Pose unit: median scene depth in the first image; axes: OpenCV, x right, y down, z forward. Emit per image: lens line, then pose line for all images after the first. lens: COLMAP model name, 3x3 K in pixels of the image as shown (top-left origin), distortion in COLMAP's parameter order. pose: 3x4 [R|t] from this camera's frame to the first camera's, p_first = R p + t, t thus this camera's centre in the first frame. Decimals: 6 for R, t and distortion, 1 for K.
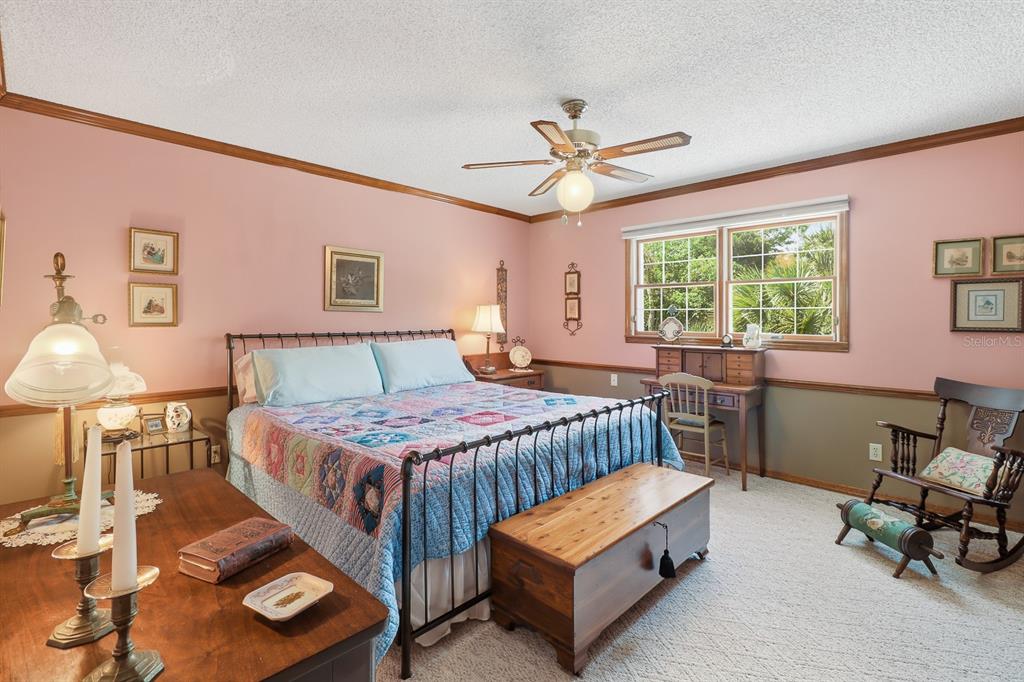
lens RADIAL K [[472.1, 0, 508.6], [0, 472.1, 320.3], [0, 0, 1]] dist [-0.001782, -0.000276]
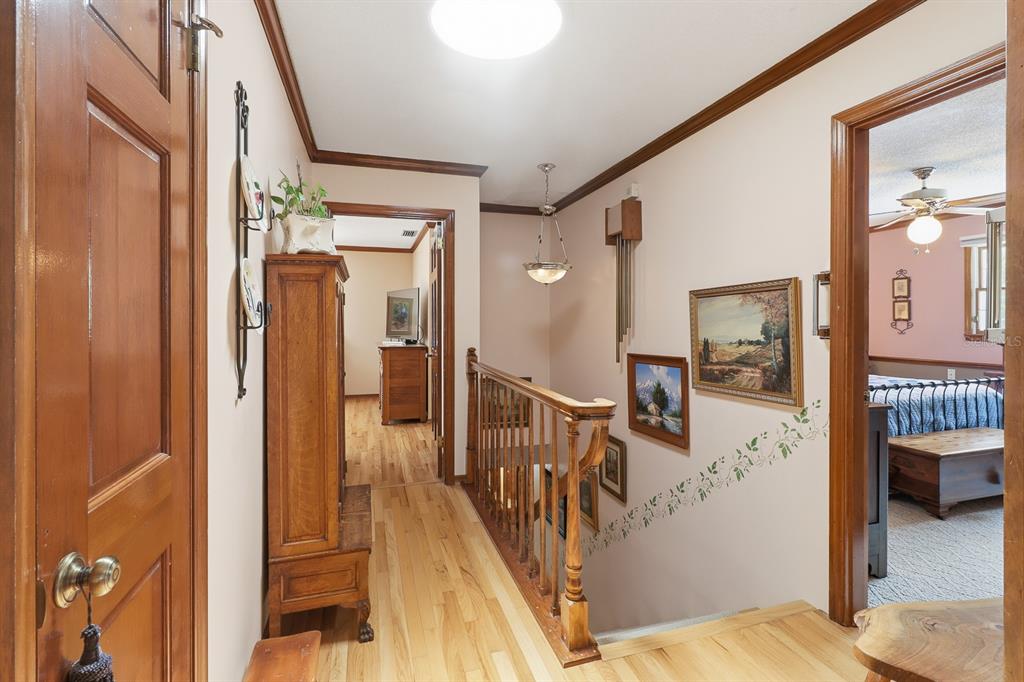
lens RADIAL K [[472.1, 0, 516.2], [0, 472.1, 322.7], [0, 0, 1]] dist [-0.001782, -0.000276]
pose [[0.877115, -0.002361, -0.480274, -0.252315], [0.003450, 0.999993, 0.001384, 0.000320], [0.480267, -0.002871, 0.877117, -0.827055]]
